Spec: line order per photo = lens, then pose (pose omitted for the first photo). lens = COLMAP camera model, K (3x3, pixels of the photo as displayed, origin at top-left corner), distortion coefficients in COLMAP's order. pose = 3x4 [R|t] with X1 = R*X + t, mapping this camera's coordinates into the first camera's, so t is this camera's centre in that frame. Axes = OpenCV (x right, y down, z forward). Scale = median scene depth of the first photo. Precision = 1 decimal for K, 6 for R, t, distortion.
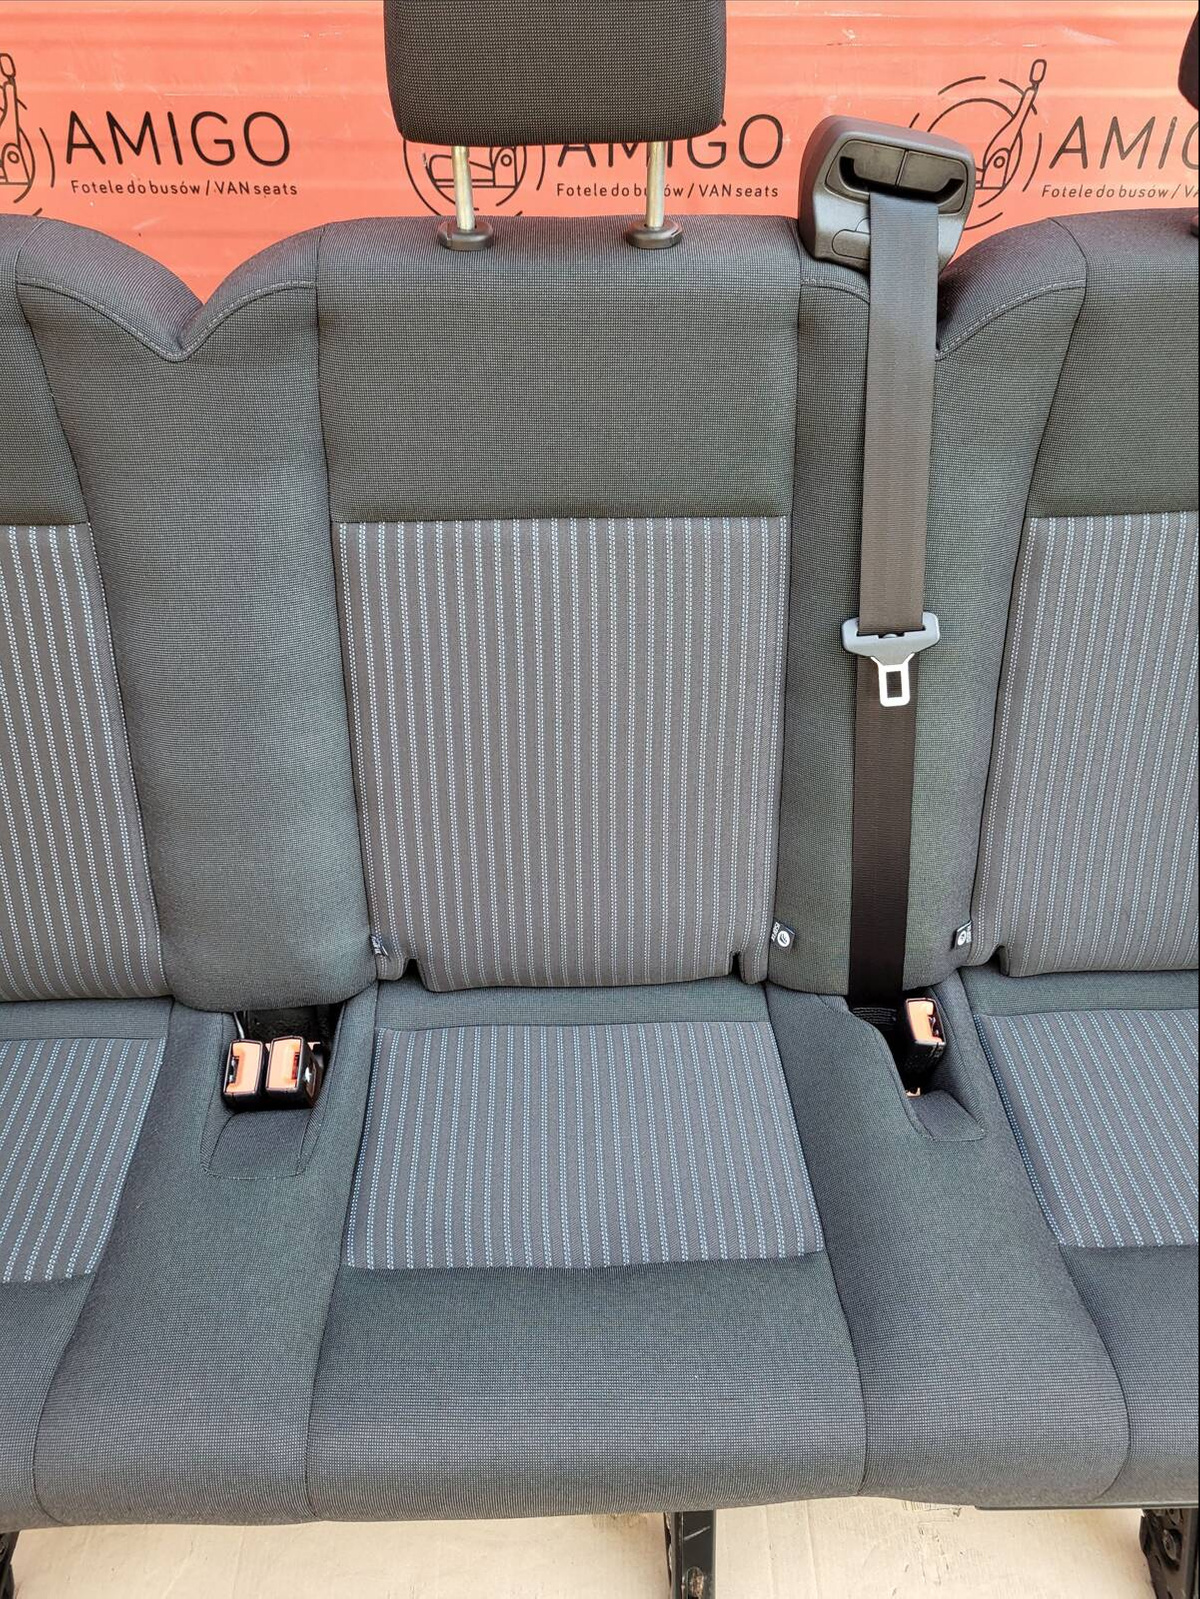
lens RADIAL K [[1190.6, 0, 606.3], [0, 1190.6, 797.7], [0, 0, 1]] dist [0.037905, -0.032637]
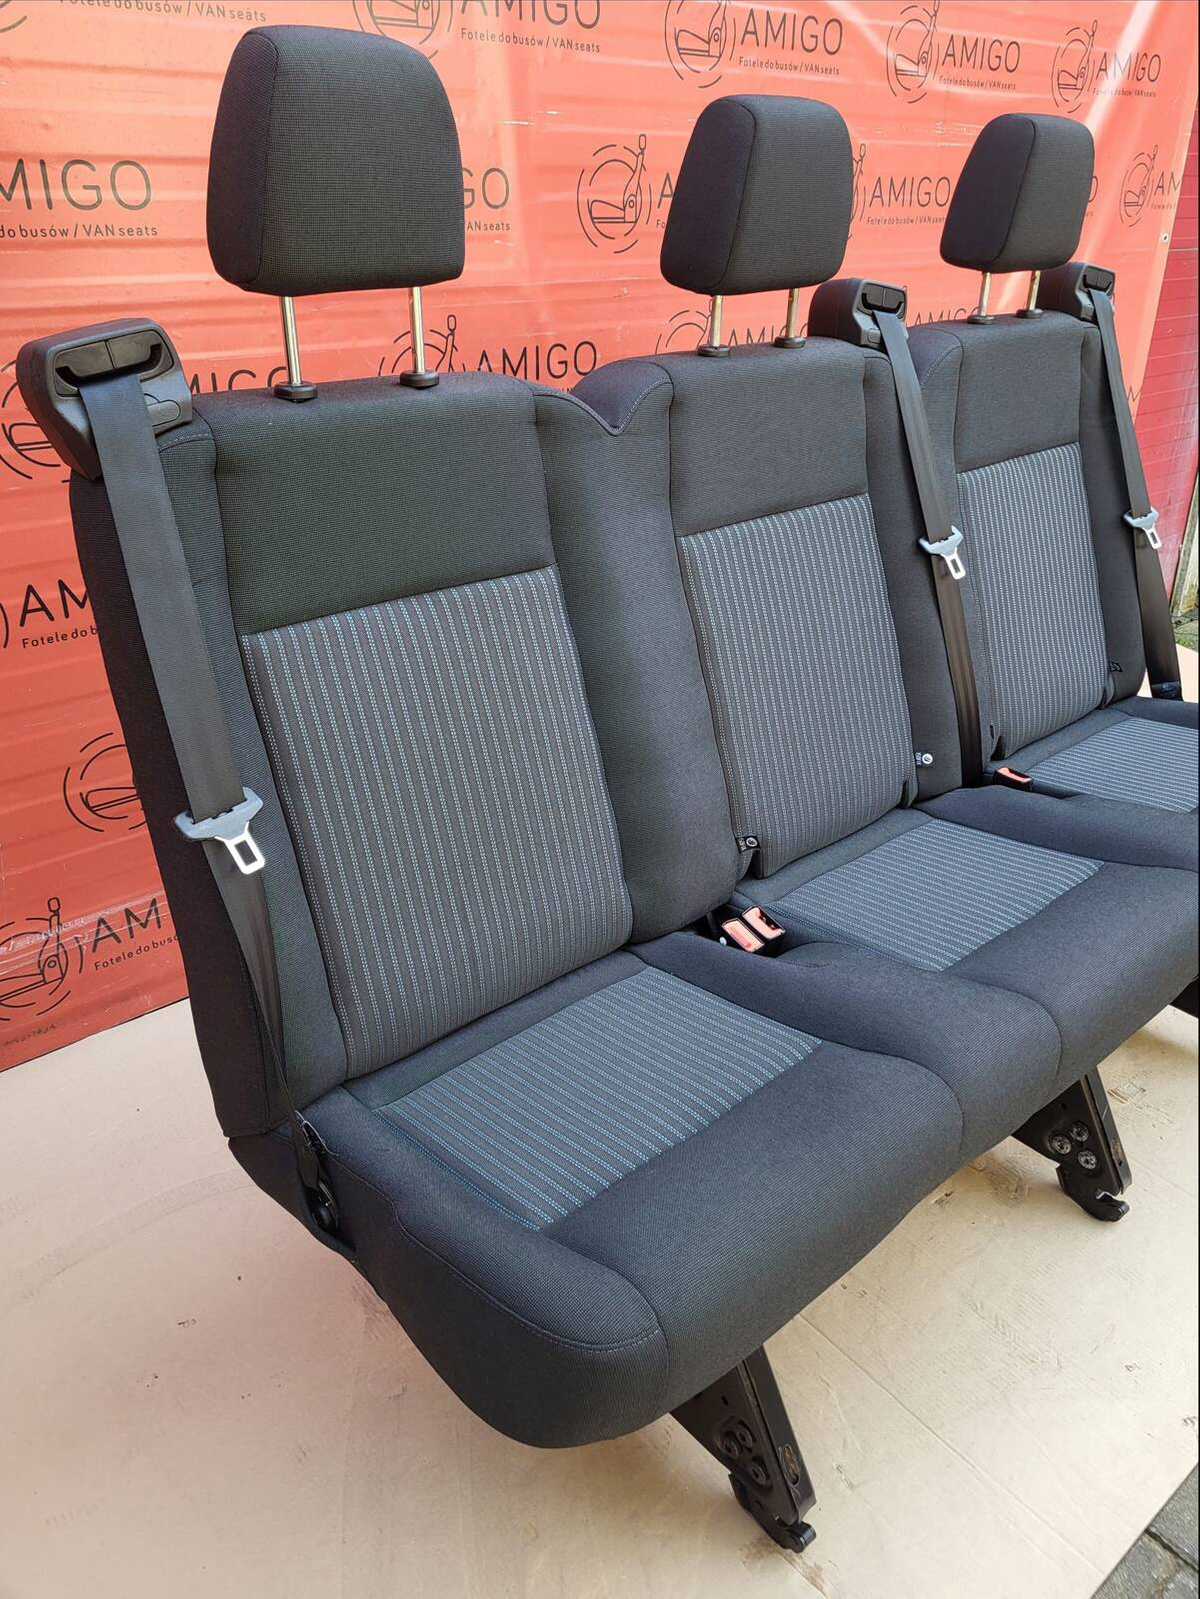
lens RADIAL K [[1190.6, 0, 606.3], [0, 1190.6, 797.7], [0, 0, 1]] dist [0.037905, -0.032637]
pose [[0.774365, -0.287301, 0.563752, -1.157658], [0.426316, 0.895281, -0.129328, 0.202075], [-0.467561, 0.340484, 0.815756, -0.058880]]
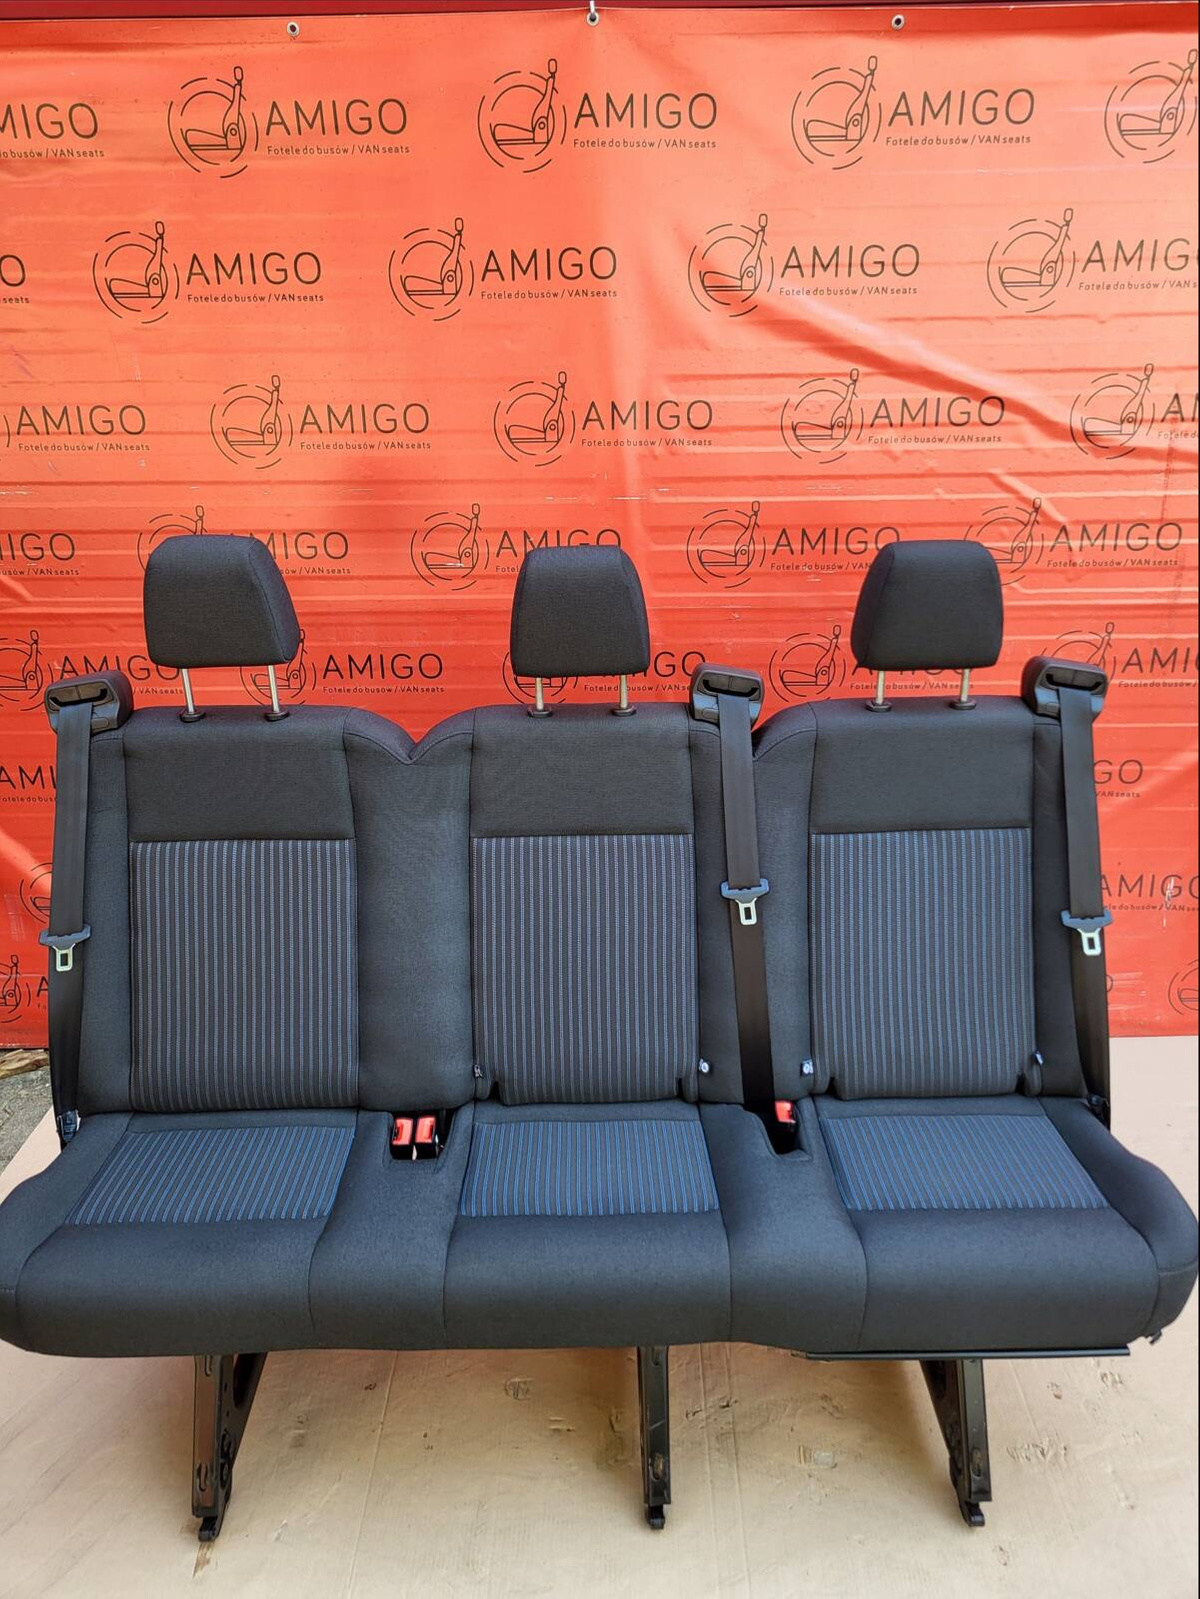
lens RADIAL K [[1190.6, 0, 606.3], [0, 1190.6, 797.7], [0, 0, 1]] dist [0.037905, -0.032637]
pose [[0.999463, -0.007665, -0.031856, 0.066620], [-0.004156, 0.934742, -0.355302, 0.407440], [0.032500, 0.355243, 0.934209, -0.879206]]
